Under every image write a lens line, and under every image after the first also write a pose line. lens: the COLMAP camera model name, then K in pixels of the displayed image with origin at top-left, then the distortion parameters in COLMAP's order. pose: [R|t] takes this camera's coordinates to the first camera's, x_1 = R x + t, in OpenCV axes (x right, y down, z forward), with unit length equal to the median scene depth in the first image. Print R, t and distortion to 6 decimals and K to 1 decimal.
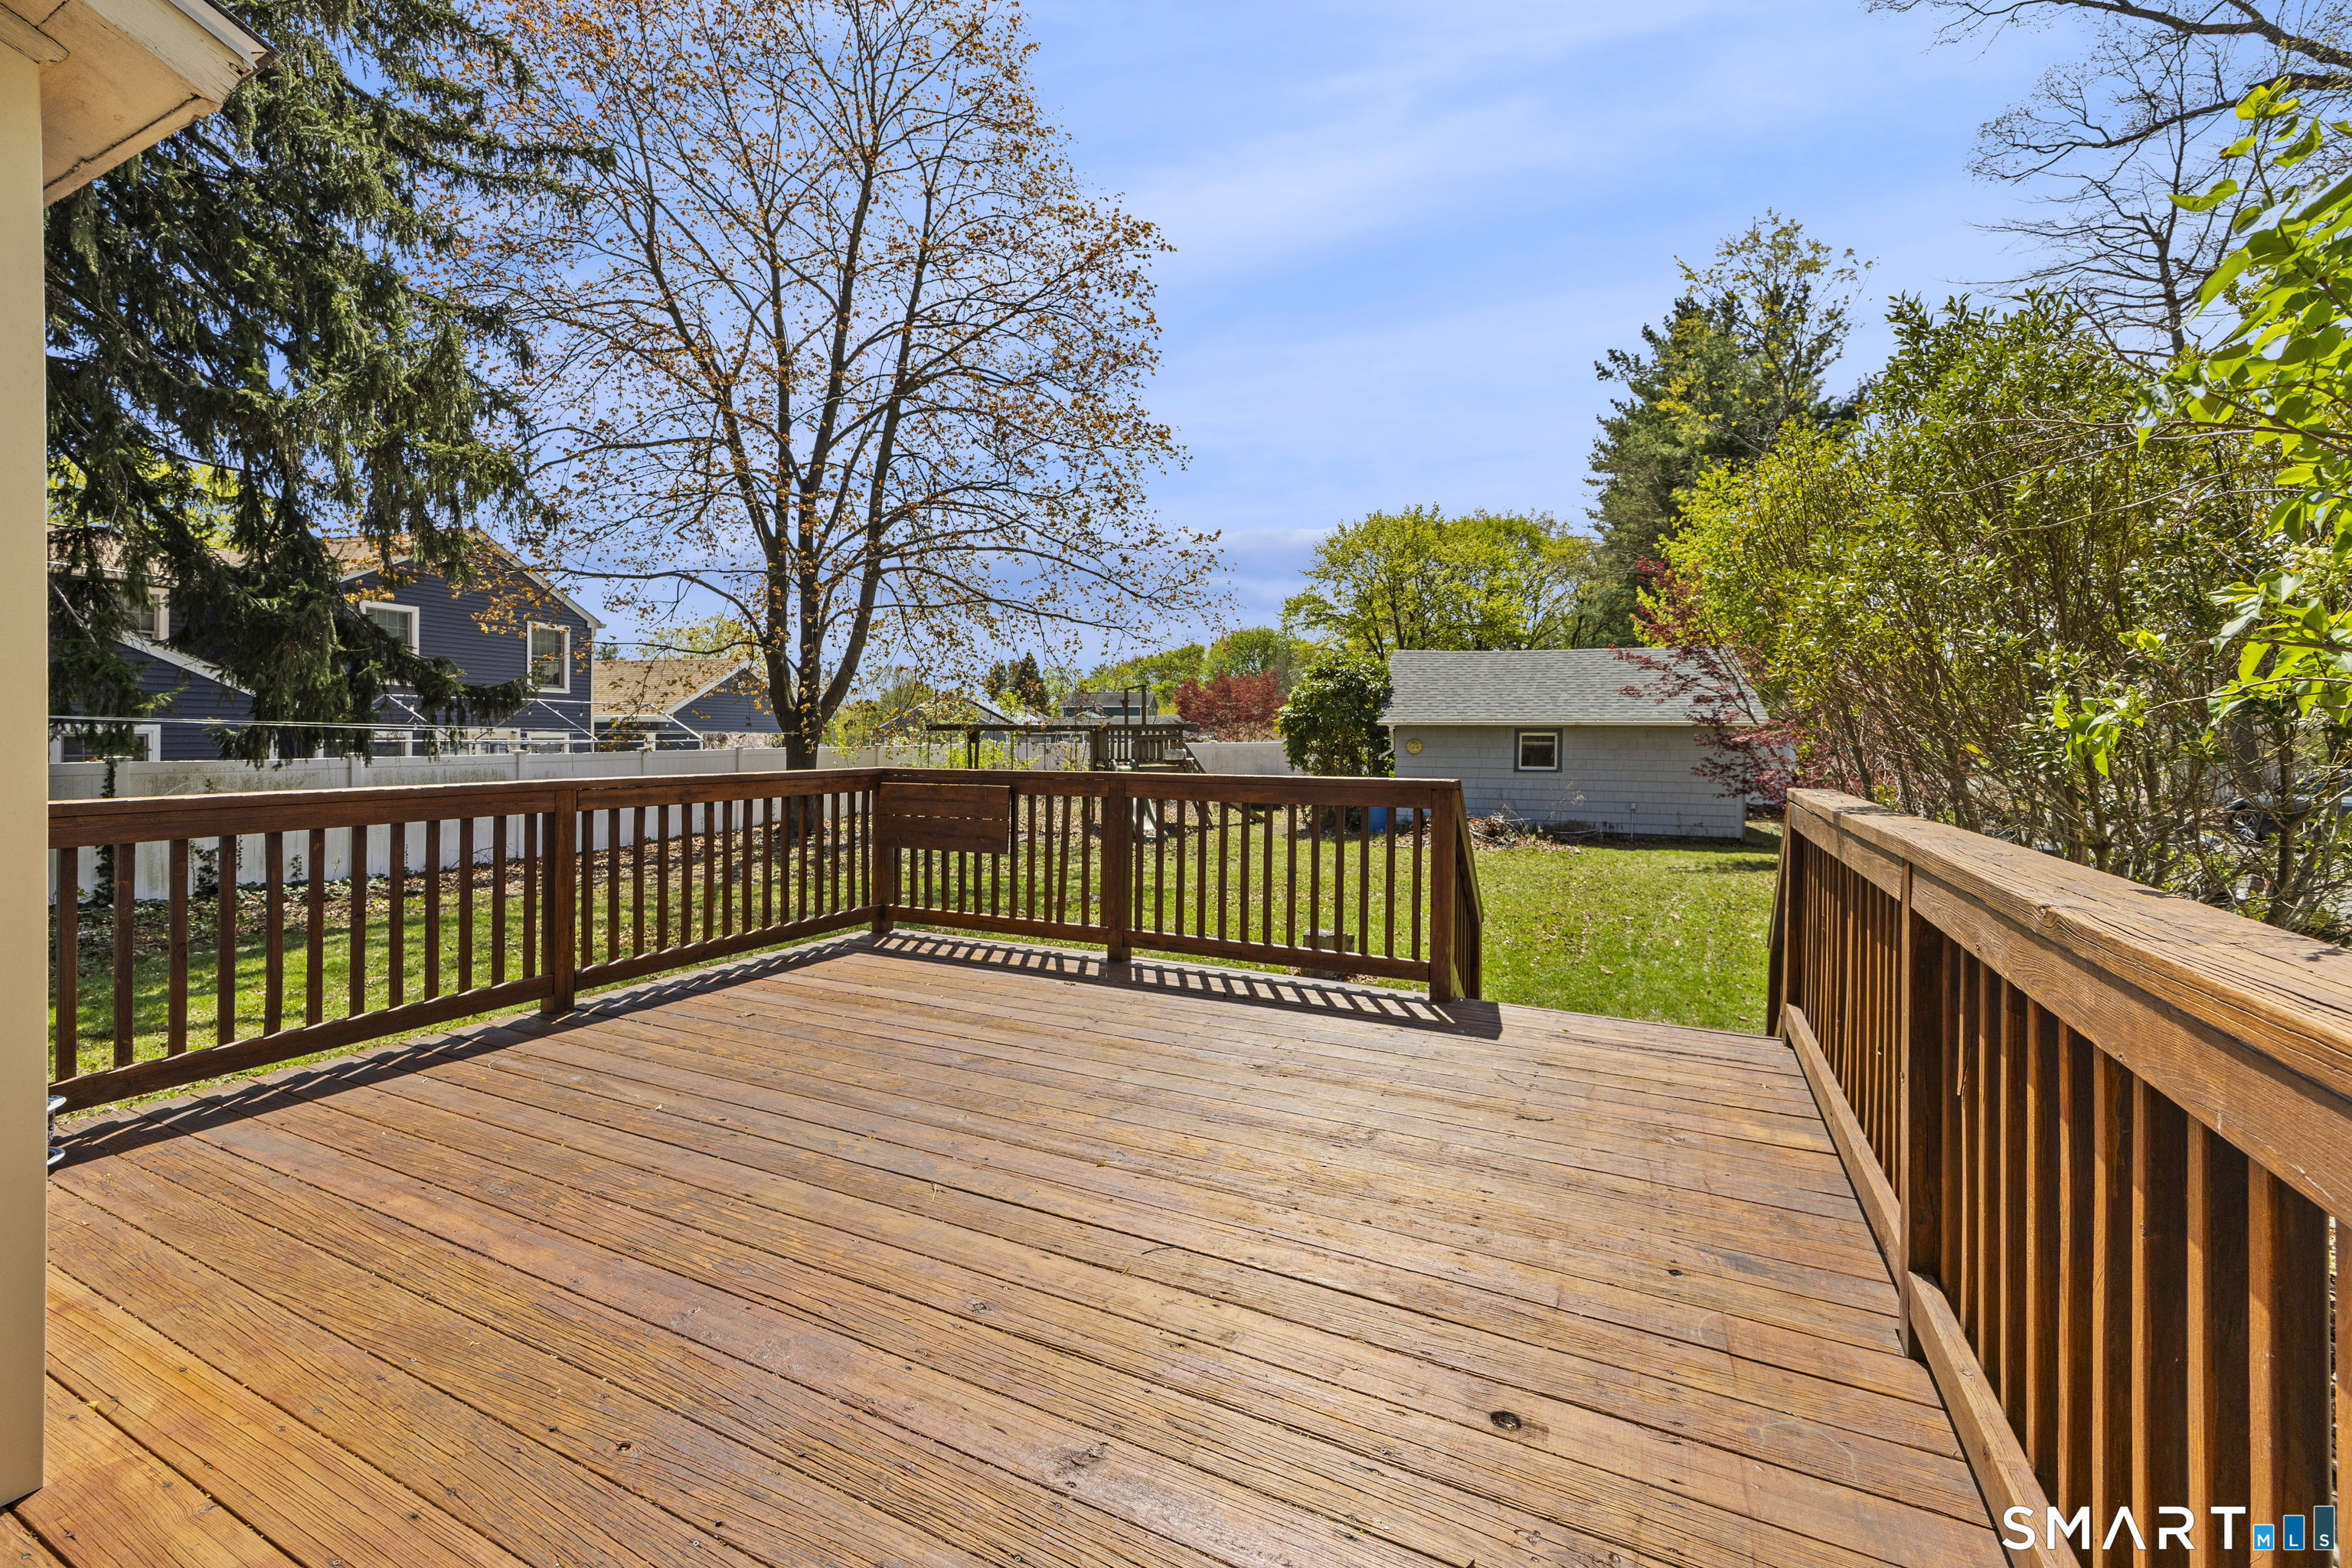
lens RADIAL K [[940.3, 0, 1199.9], [0, 940.3, 731.1], [0, 0, 1]] dist [0.003378, 0.000508]
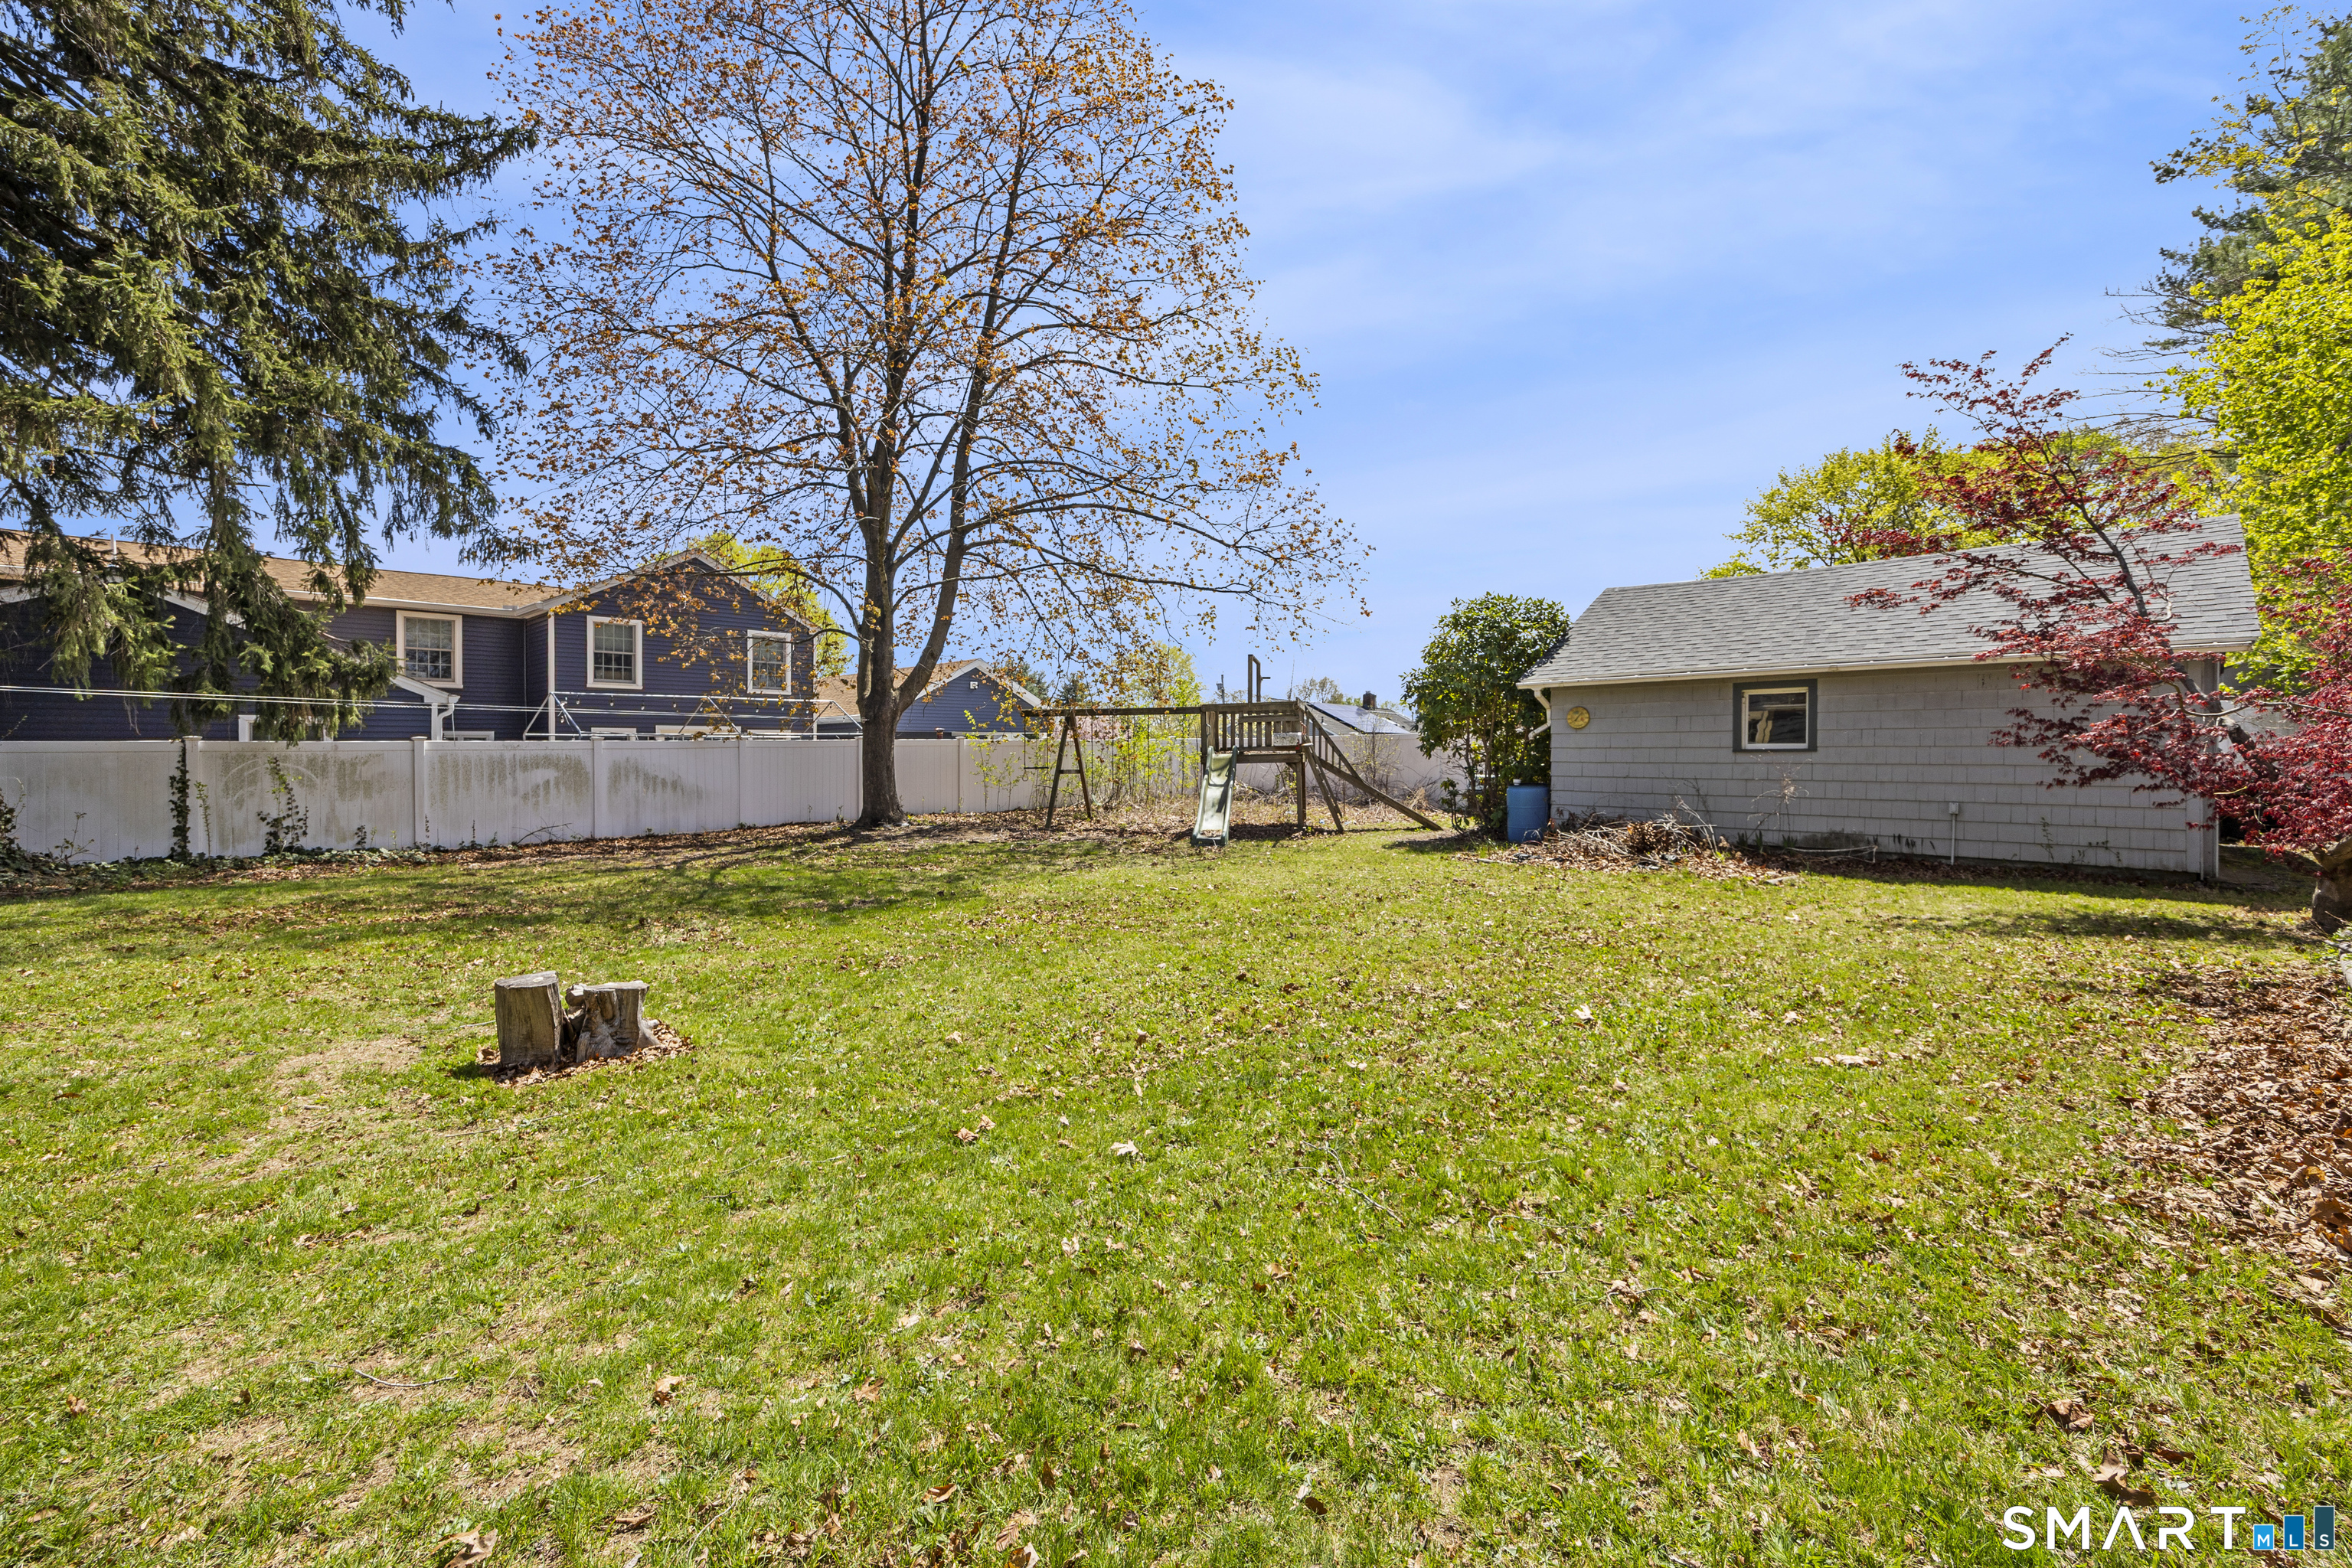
lens RADIAL K [[940.3, 0, 1175.1], [0, 940.3, 743.2], [0, 0, 1]] dist [0.003378, 0.000508]
pose [[0.896364, -0.015613, -0.443044, 0.271377], [0.017900, 0.999839, 0.000980, 0.029309], [0.442958, -0.008809, 0.896499, 0.258950]]
